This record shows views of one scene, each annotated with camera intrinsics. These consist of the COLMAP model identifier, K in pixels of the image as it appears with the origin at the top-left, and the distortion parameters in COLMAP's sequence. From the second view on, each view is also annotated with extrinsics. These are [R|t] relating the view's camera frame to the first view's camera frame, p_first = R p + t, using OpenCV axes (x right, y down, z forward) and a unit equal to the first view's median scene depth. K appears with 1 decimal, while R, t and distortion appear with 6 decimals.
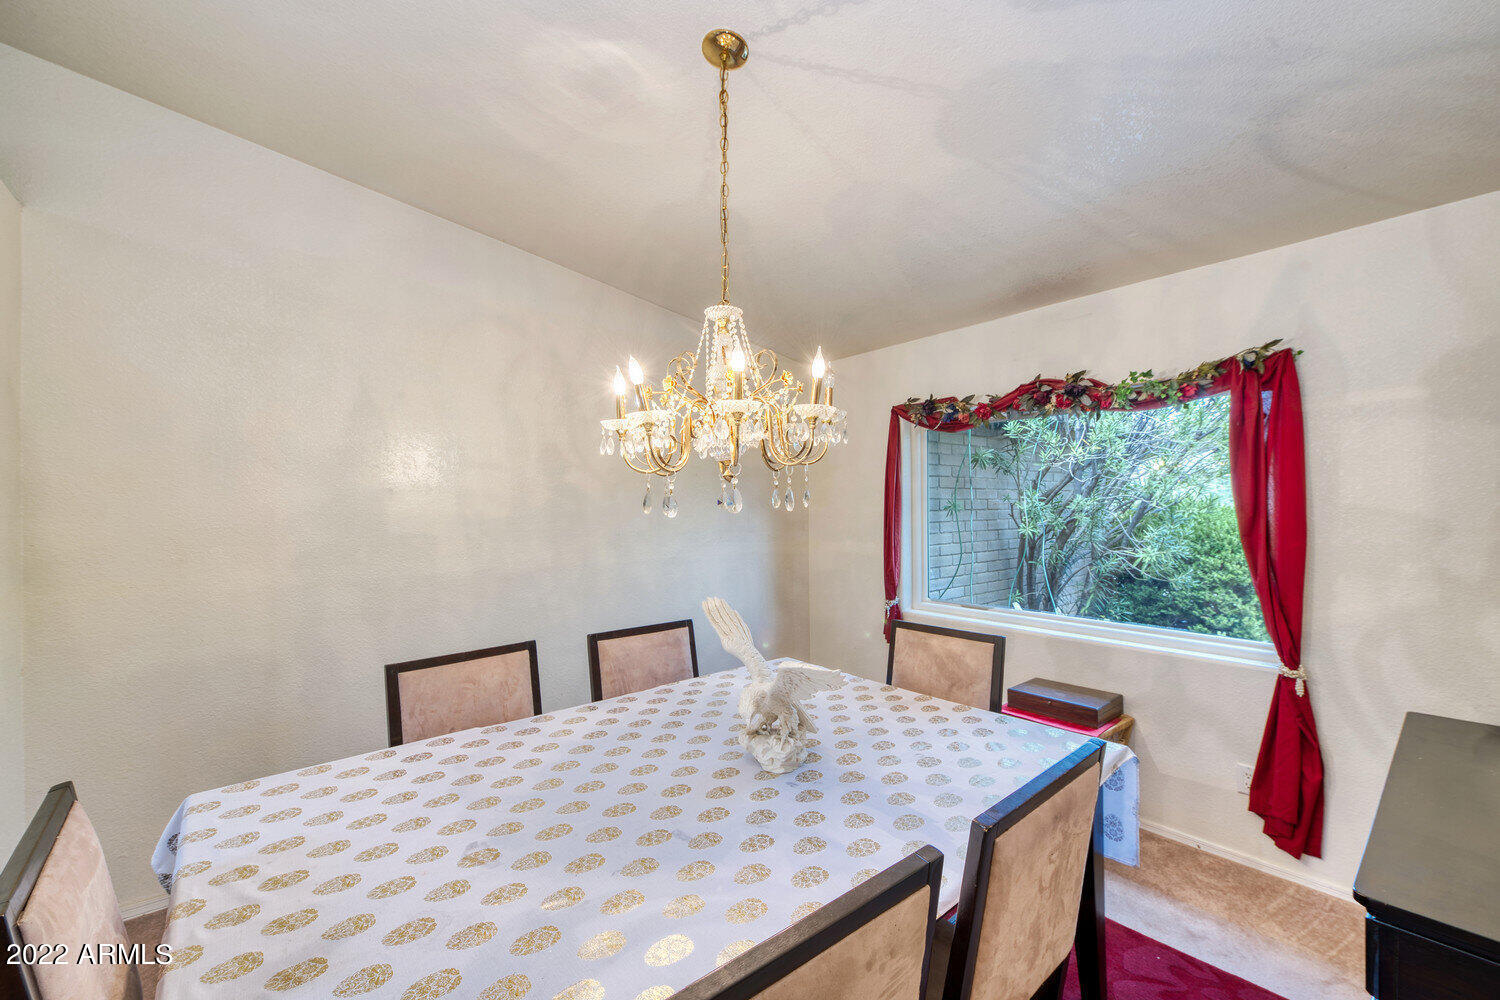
lens RADIAL K [[636.1, 0, 727.8], [0, 636.1, 494.3], [0, 0, 1]] dist [-0.000670, -0.000216]
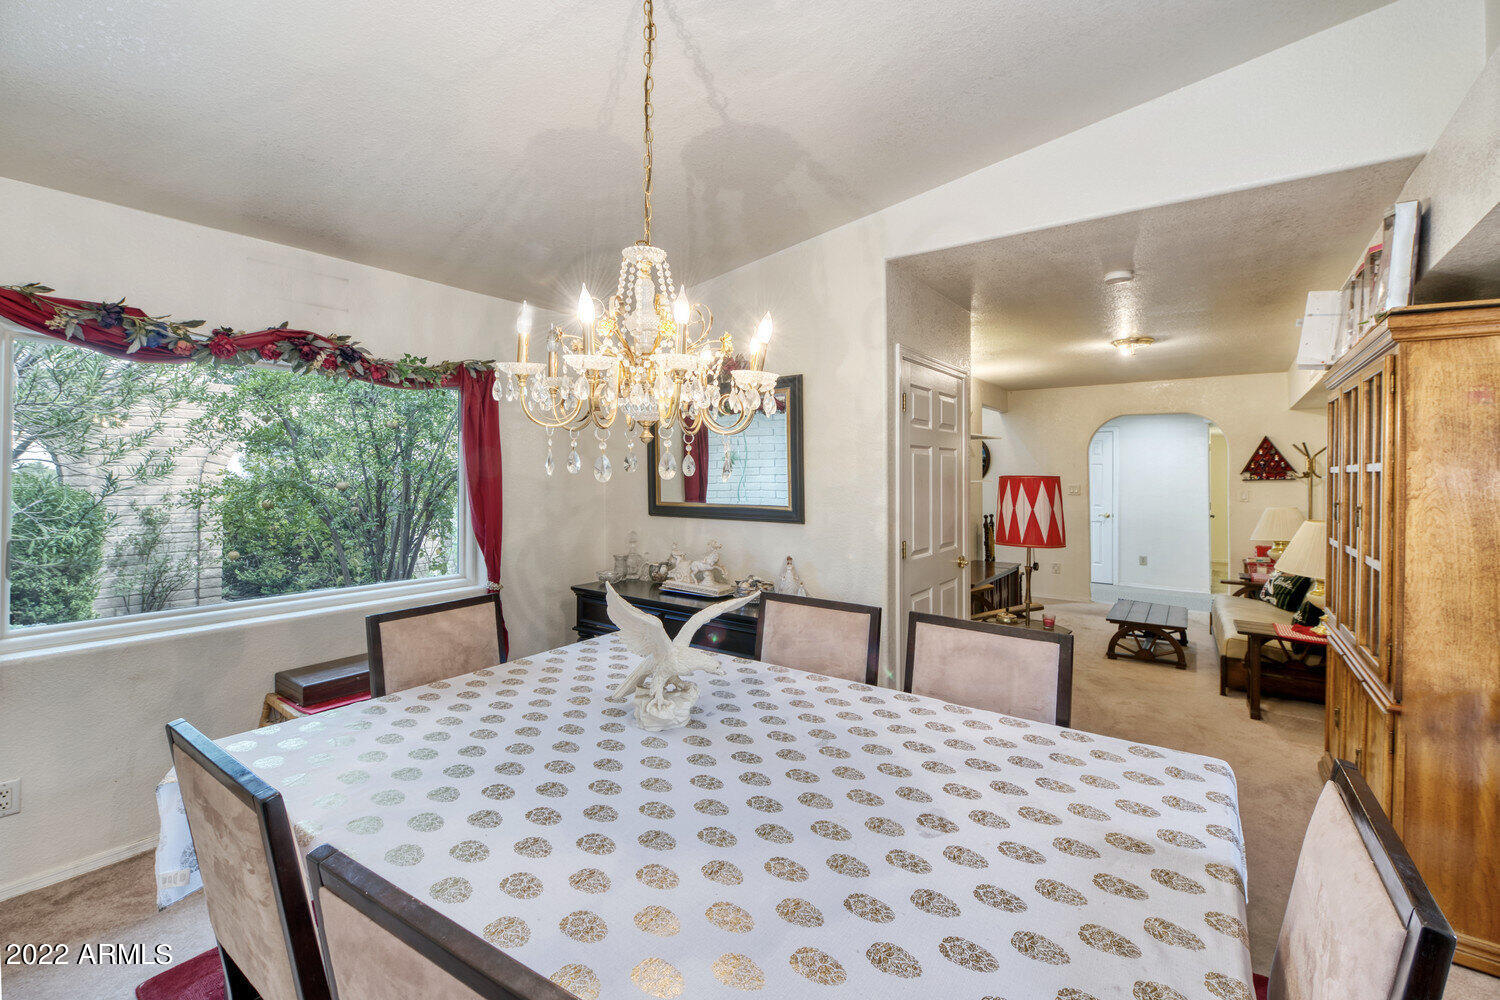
lens RADIAL K [[636.1, 0, 727.8], [0, 636.1, 494.3], [0, 0, 1]] dist [-0.000670, -0.000216]
pose [[-0.265117, -0.026381, 0.963855, -0.721197], [-0.018904, 0.999576, 0.022159, 0.022221], [-0.964031, -0.012346, -0.265503, 0.914943]]
